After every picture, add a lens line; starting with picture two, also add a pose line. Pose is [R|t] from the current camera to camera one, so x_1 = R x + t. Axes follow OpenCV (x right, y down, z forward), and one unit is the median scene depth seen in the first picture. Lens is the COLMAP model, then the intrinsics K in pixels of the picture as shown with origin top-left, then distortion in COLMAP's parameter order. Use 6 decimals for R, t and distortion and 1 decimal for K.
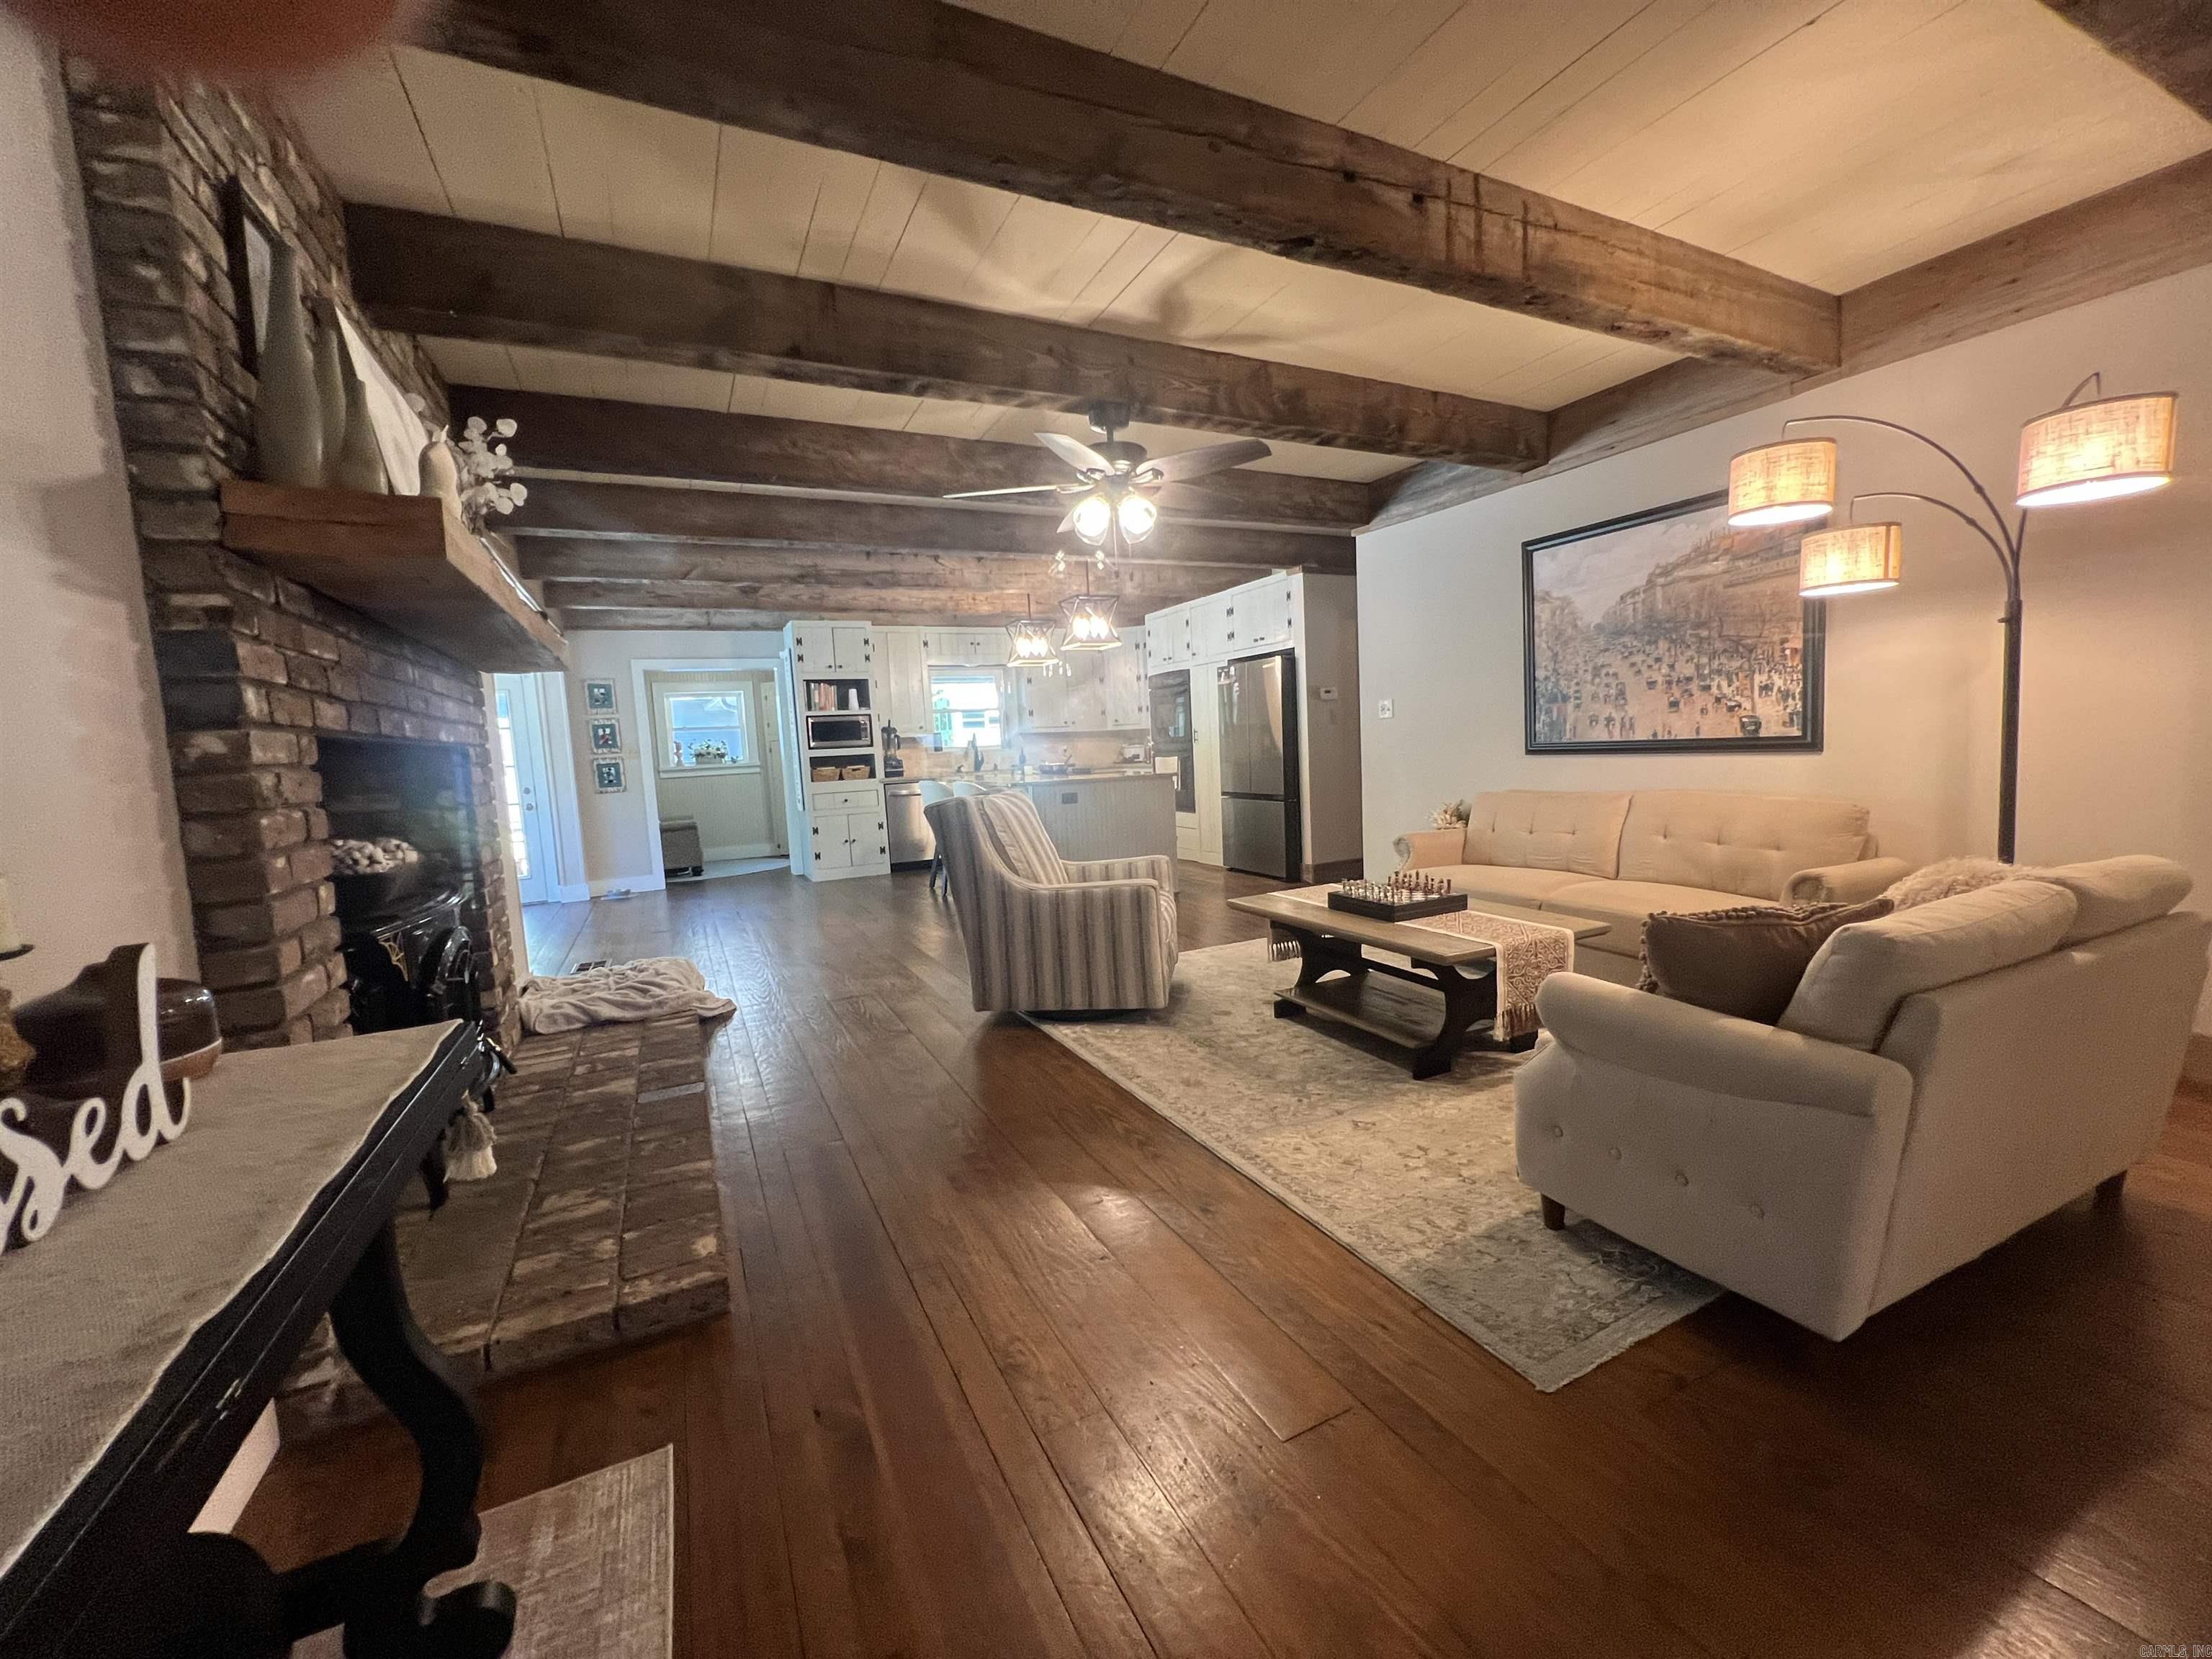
lens RADIAL K [[890.4, 0, 1098.9], [0, 890.4, 822.5], [0, 0, 1]] dist [-0.002339, -0.000229]
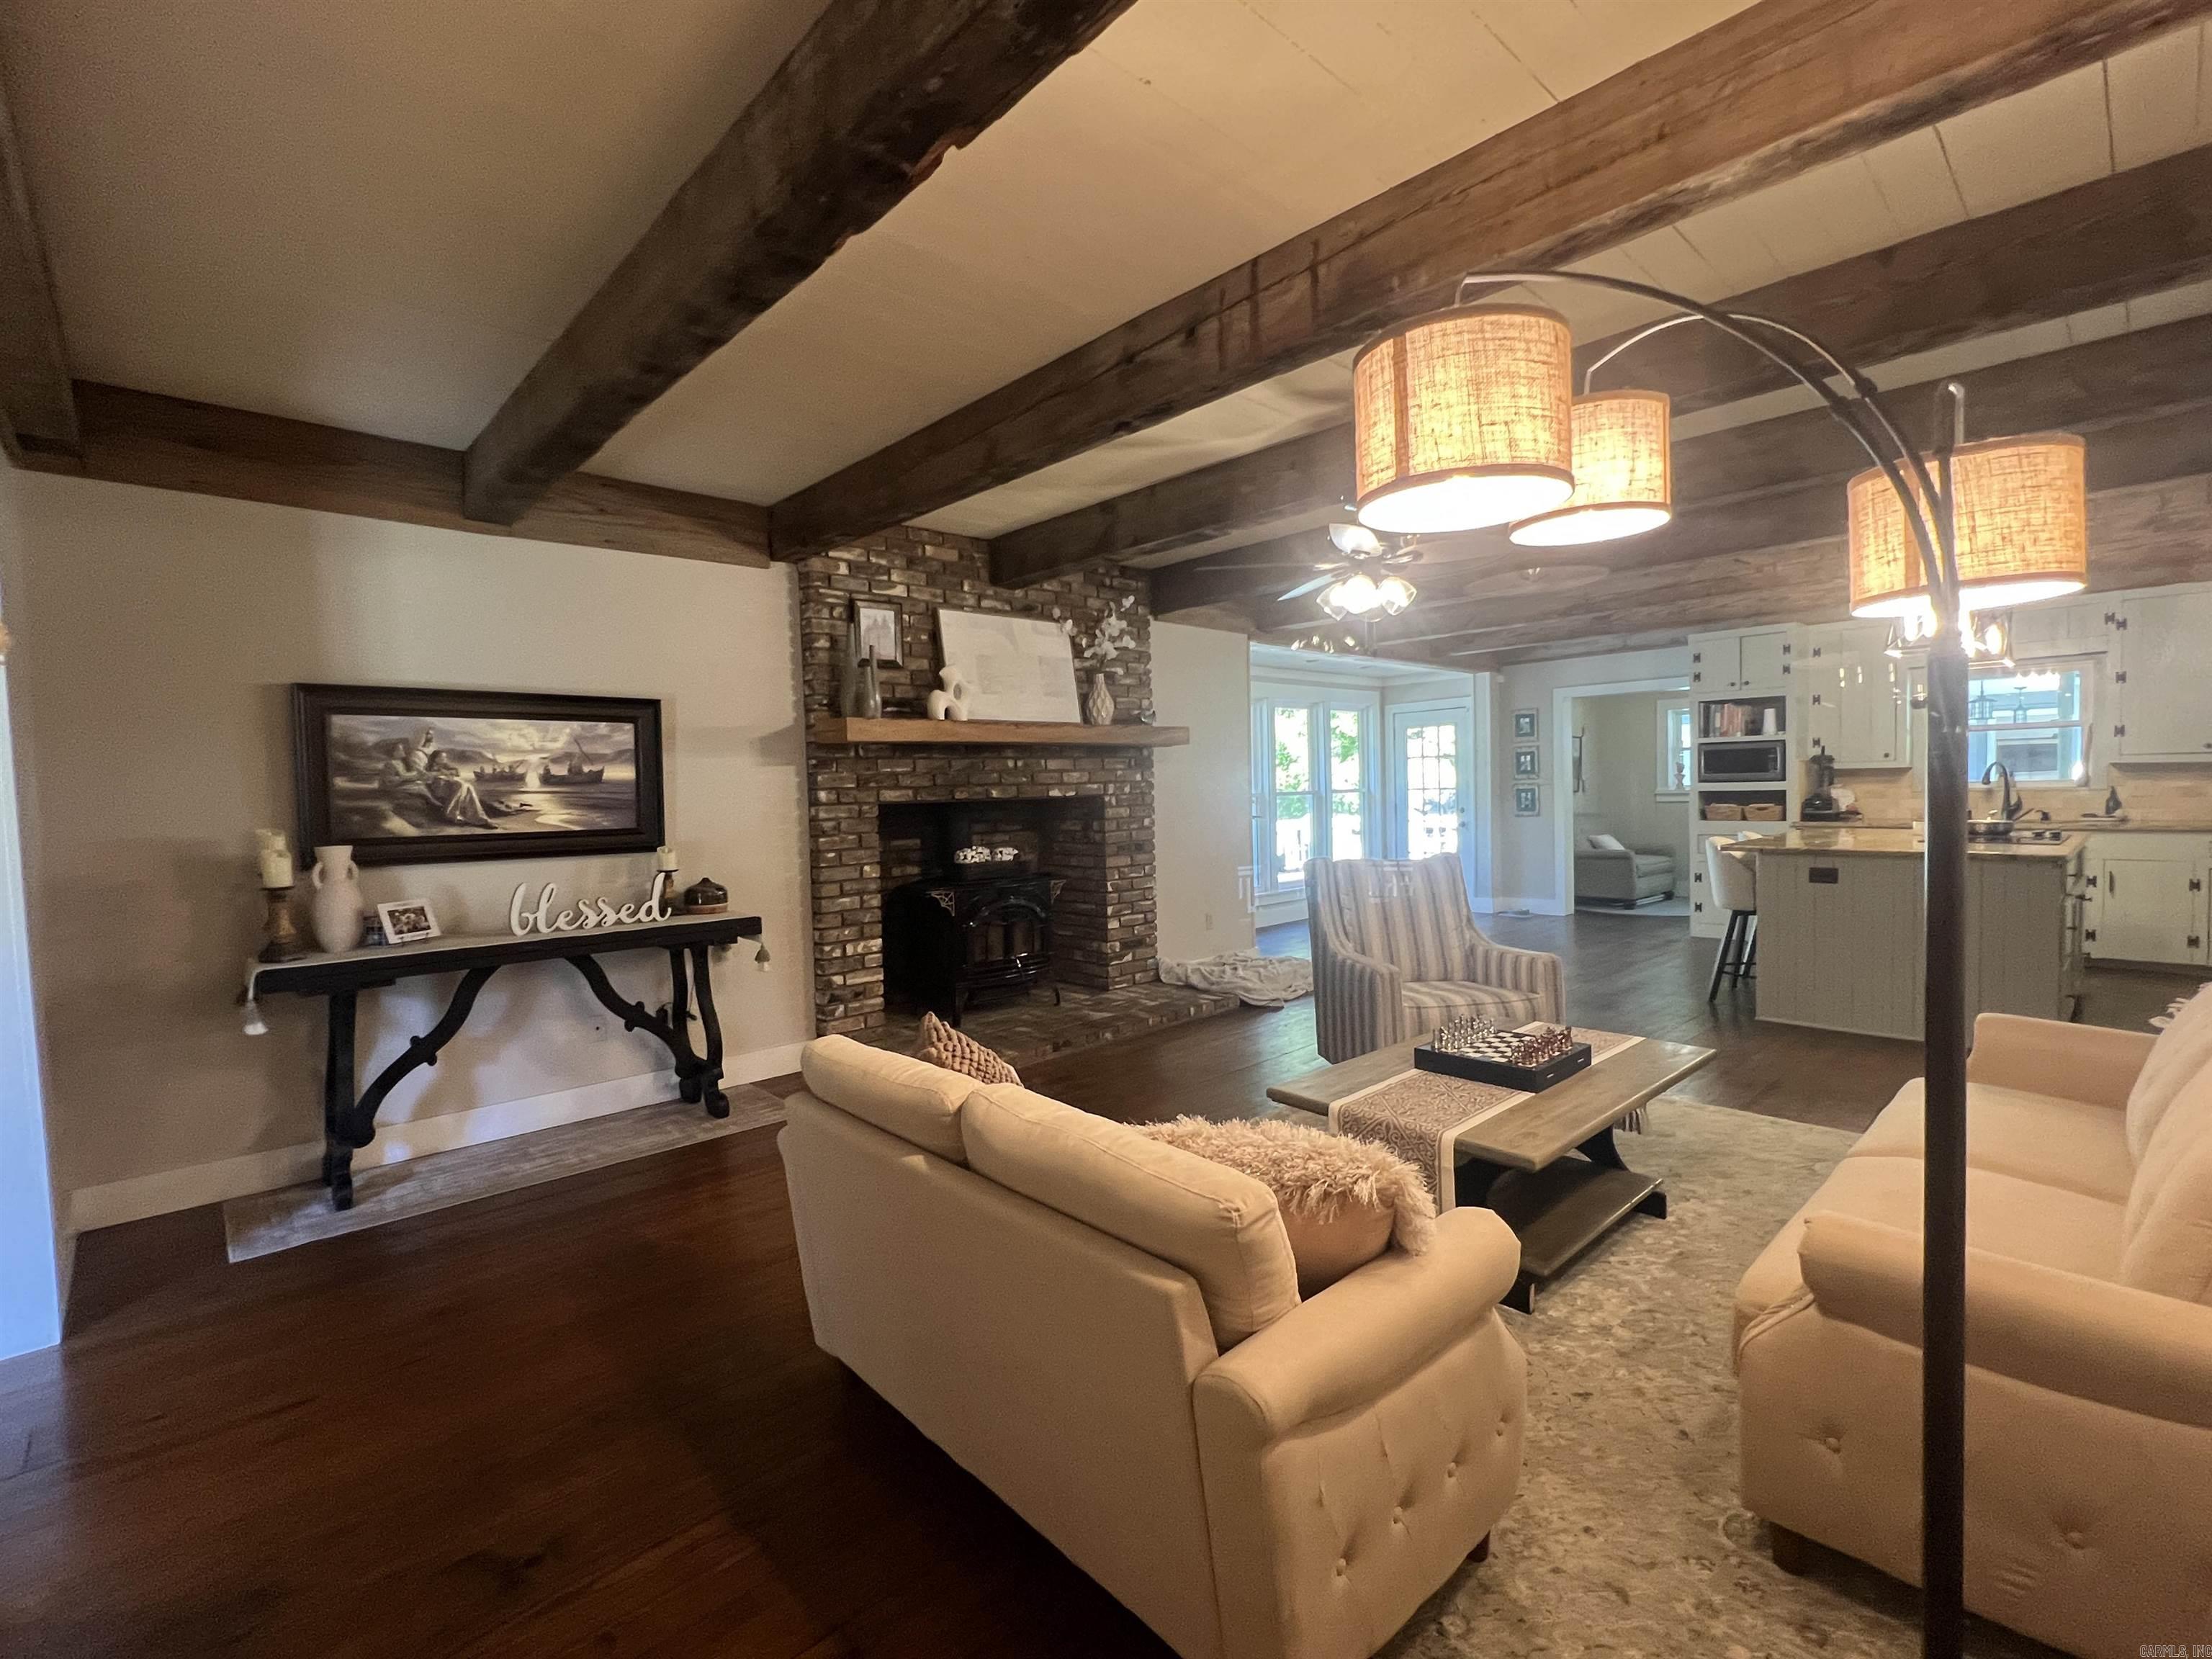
lens RADIAL K [[1006.0, 0, 1115.3], [0, 1006.0, 814.1], [0, 0, 1]] dist [-0.004566, -0.000092]
pose [[0.301599, 0.068928, -0.950940, 0.432717], [-0.075321, 0.995989, 0.048304, -0.056469], [0.950455, 0.057057, 0.305581, 0.172317]]
